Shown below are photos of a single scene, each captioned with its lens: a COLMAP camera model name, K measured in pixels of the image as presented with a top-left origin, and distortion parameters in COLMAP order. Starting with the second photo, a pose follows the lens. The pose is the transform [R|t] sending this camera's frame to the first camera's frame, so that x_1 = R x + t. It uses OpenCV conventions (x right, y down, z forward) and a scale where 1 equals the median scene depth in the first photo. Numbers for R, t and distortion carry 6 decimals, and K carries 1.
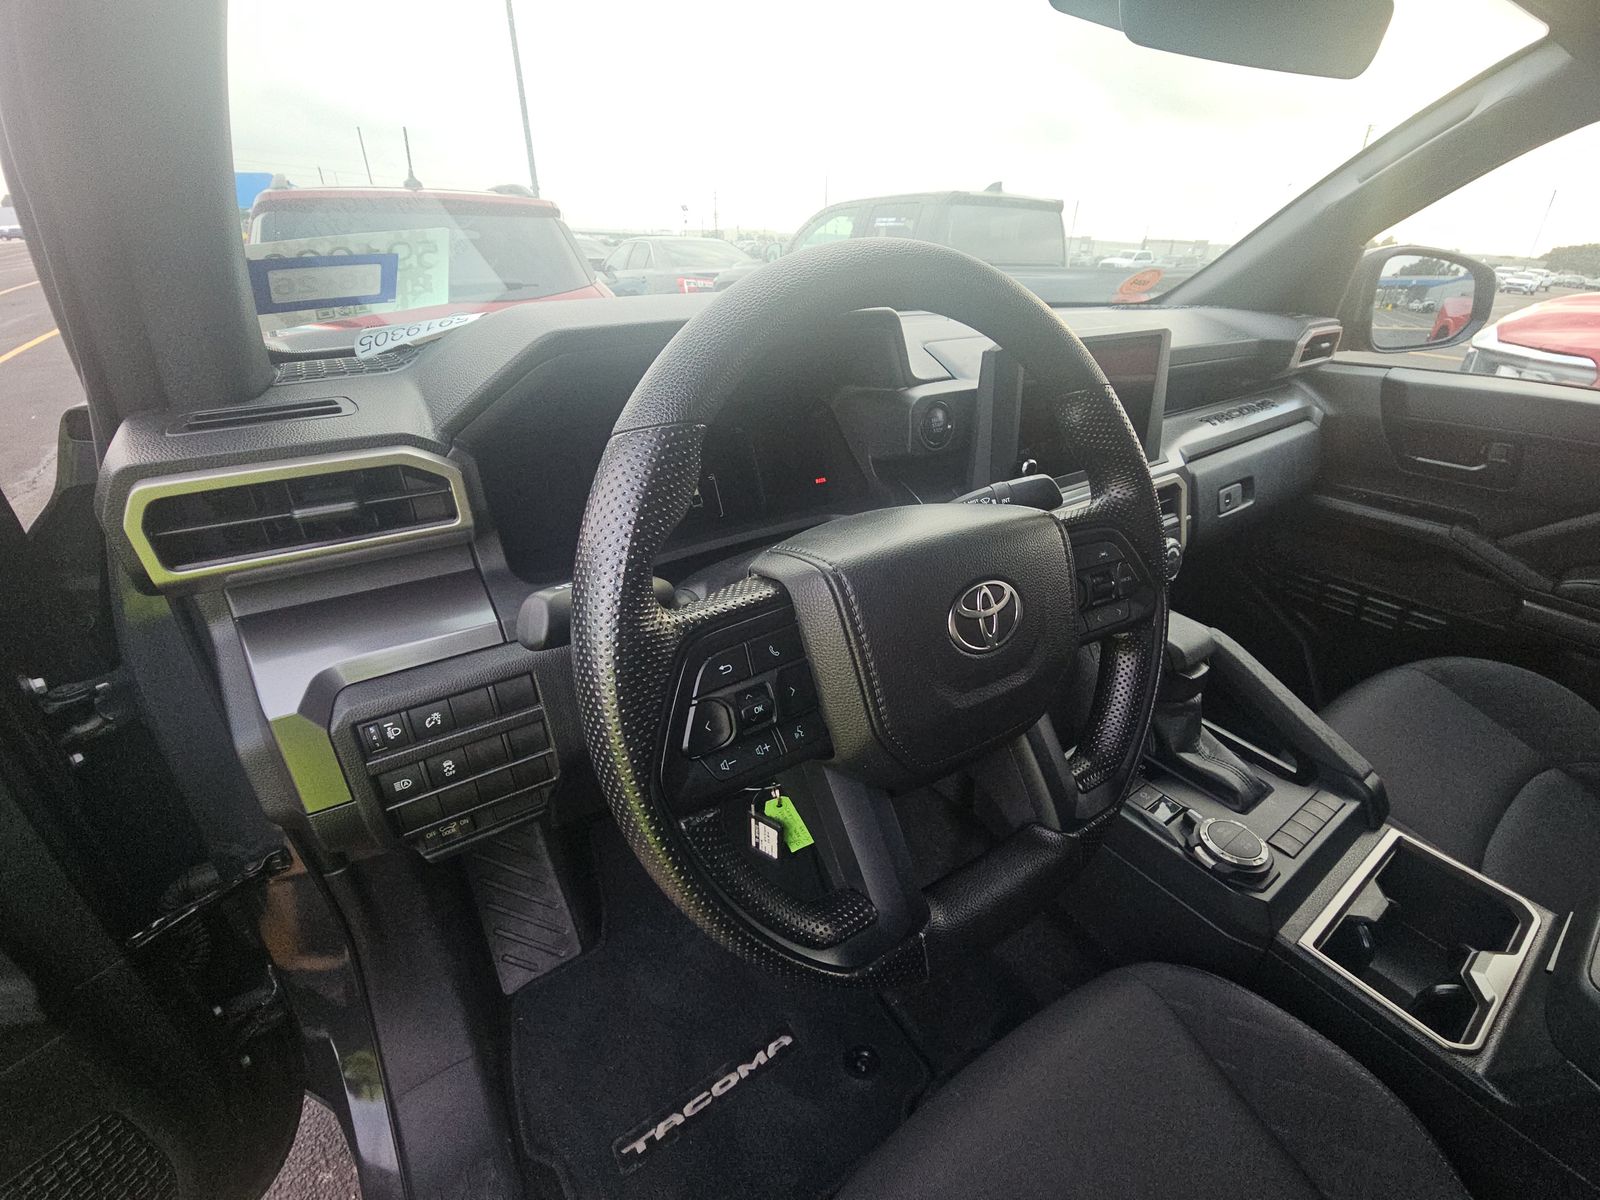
lens RADIAL K [[650.3, 0, 809.2], [0, 650.3, 597.9], [0, 0, 1]] dist [-0.000702, -0.000723]
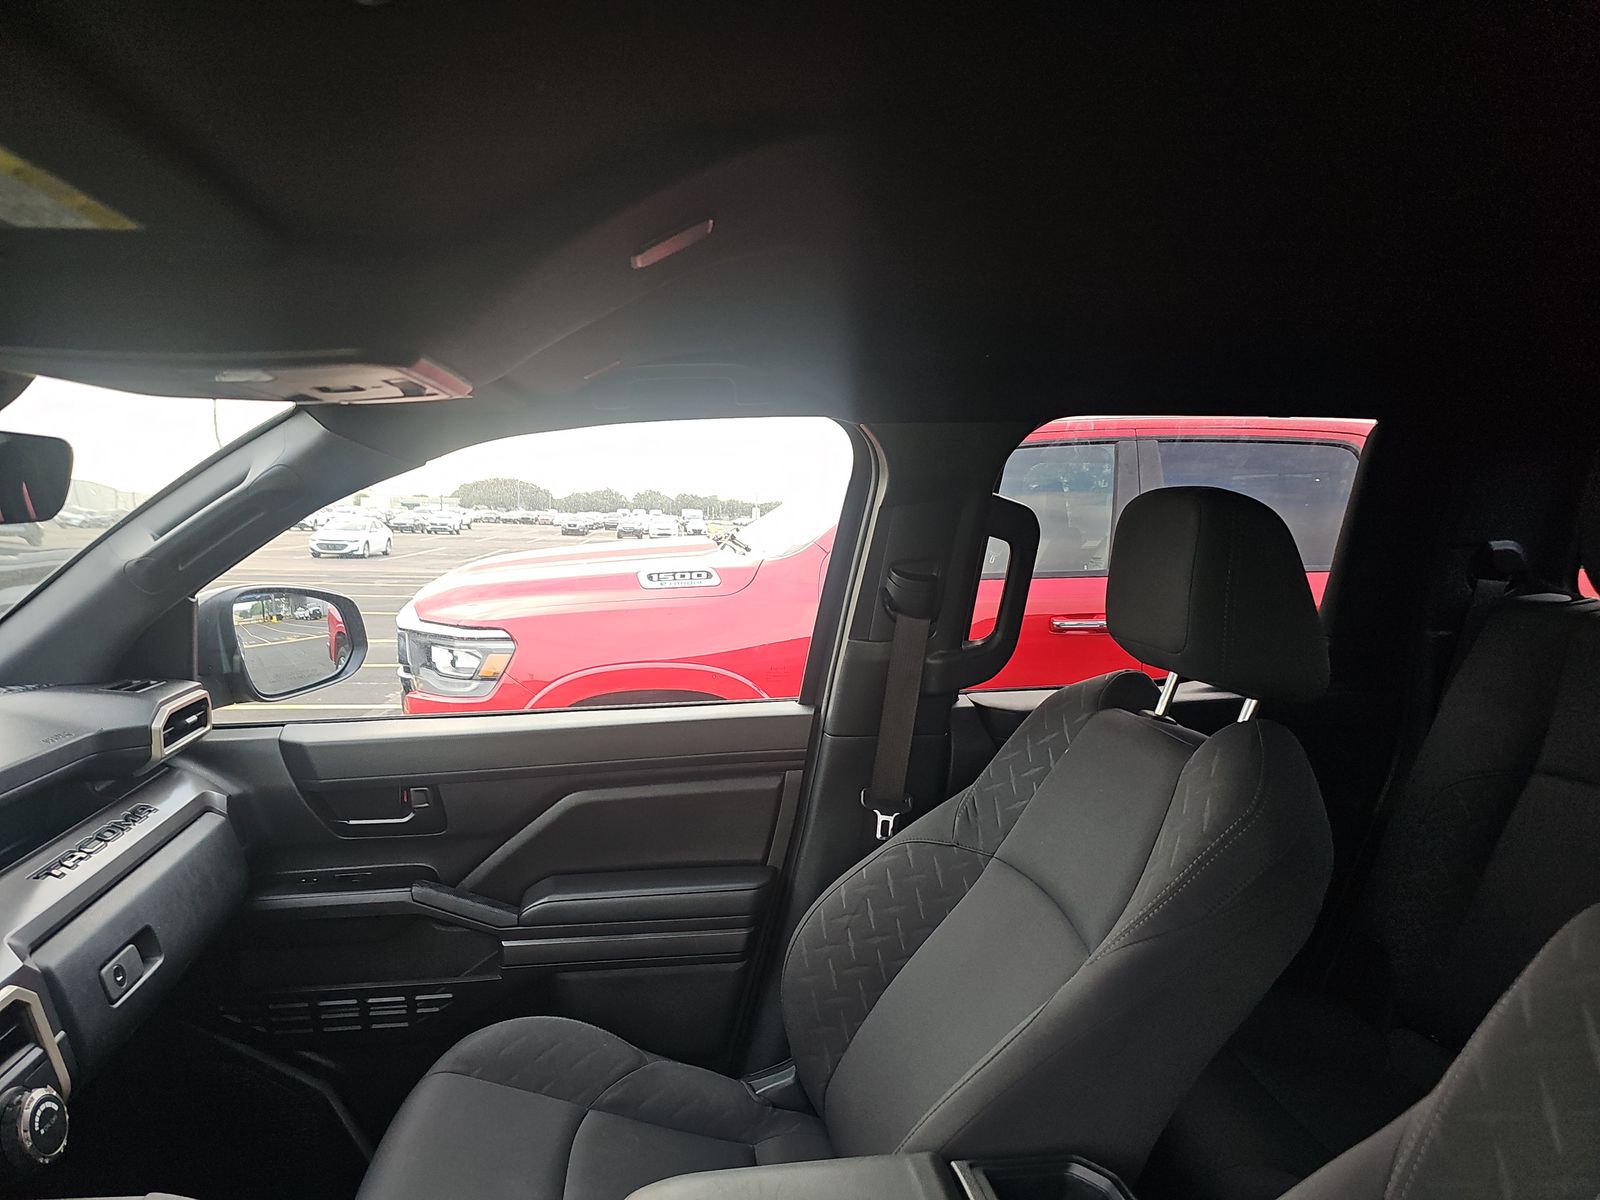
lens RADIAL K [[1046.2, 0, 797.8], [0, 1046.2, 622.8], [0, 0, 1]] dist [0.083222, -0.089196]
pose [[0.453083, -0.100498, 0.885785, 0.029118], [0.409823, 0.905886, -0.106848, -0.076963], [-0.791682, 0.411426, 0.451628, -0.187650]]
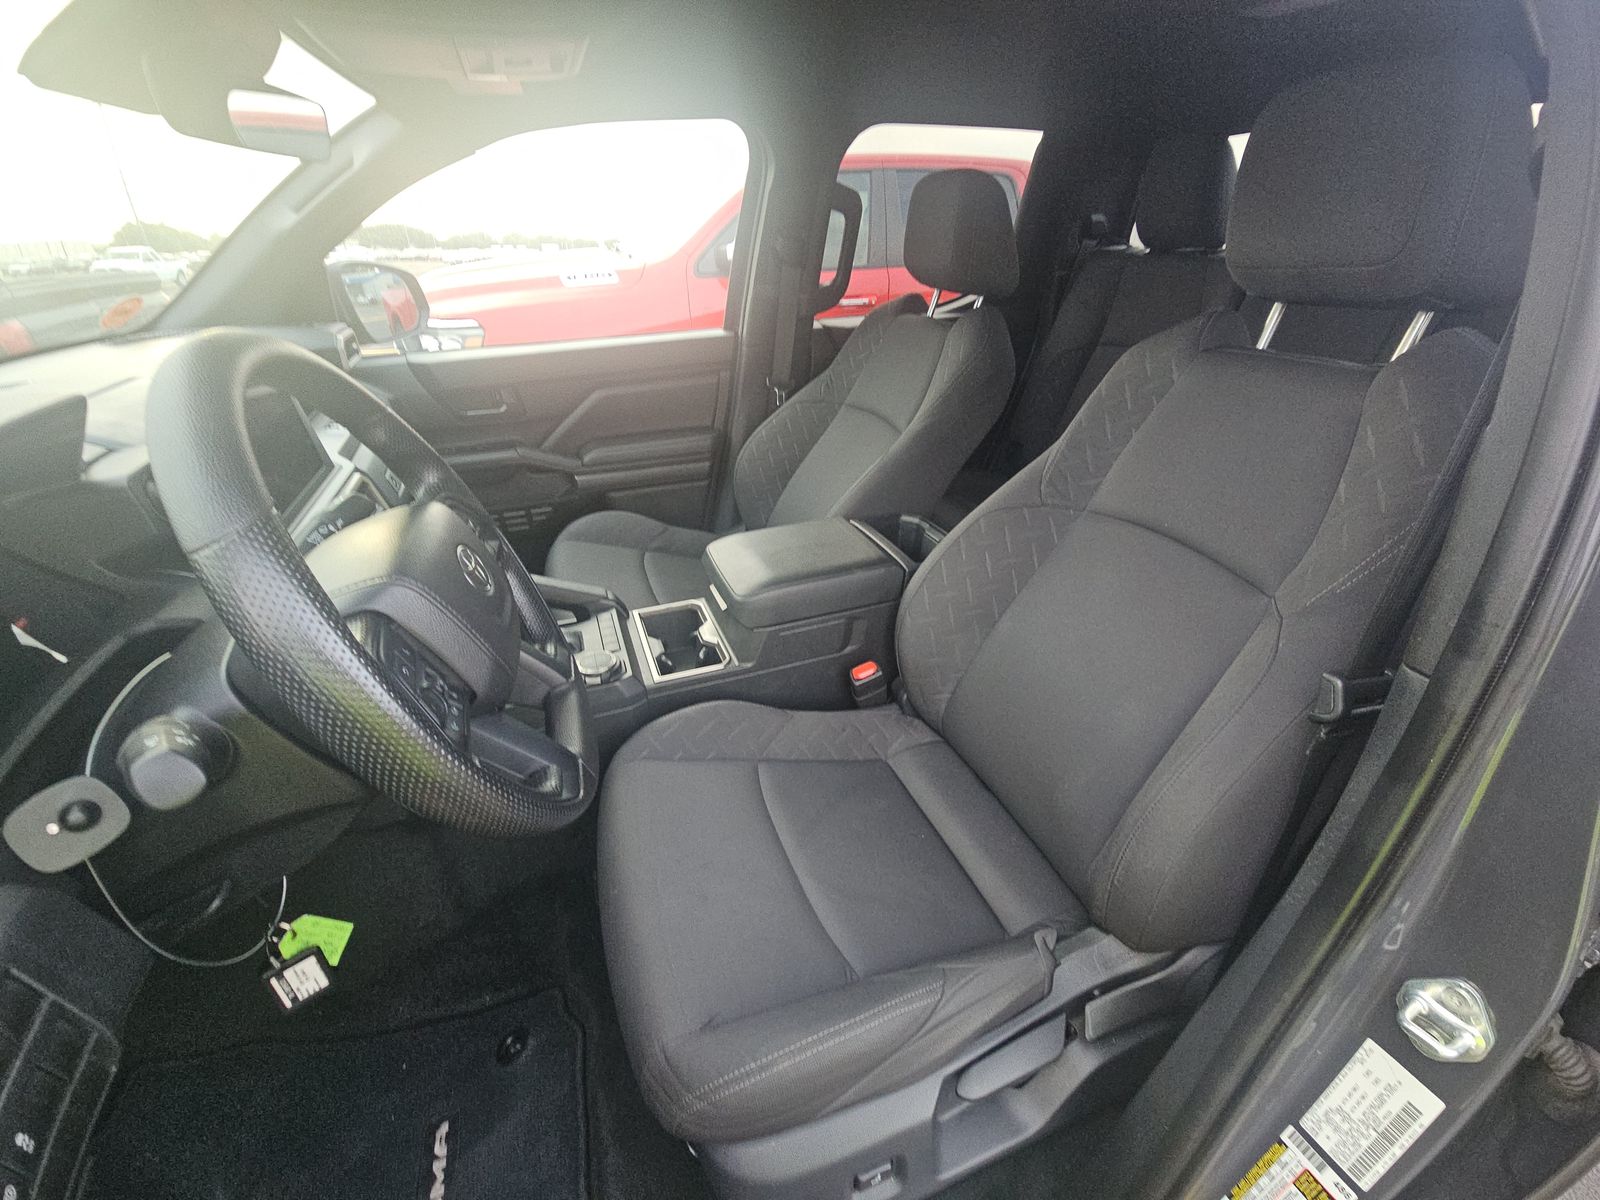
lens RADIAL K [[650.3, 0, 809.2], [0, 650.3, 597.9], [0, 0, 1]] dist [-0.000702, -0.000723]
pose [[0.235465, -0.477012, 0.846768, -0.290562], [0.461926, 0.821494, 0.334325, -0.020856], [-0.855091, 0.312422, 0.413777, -0.075199]]
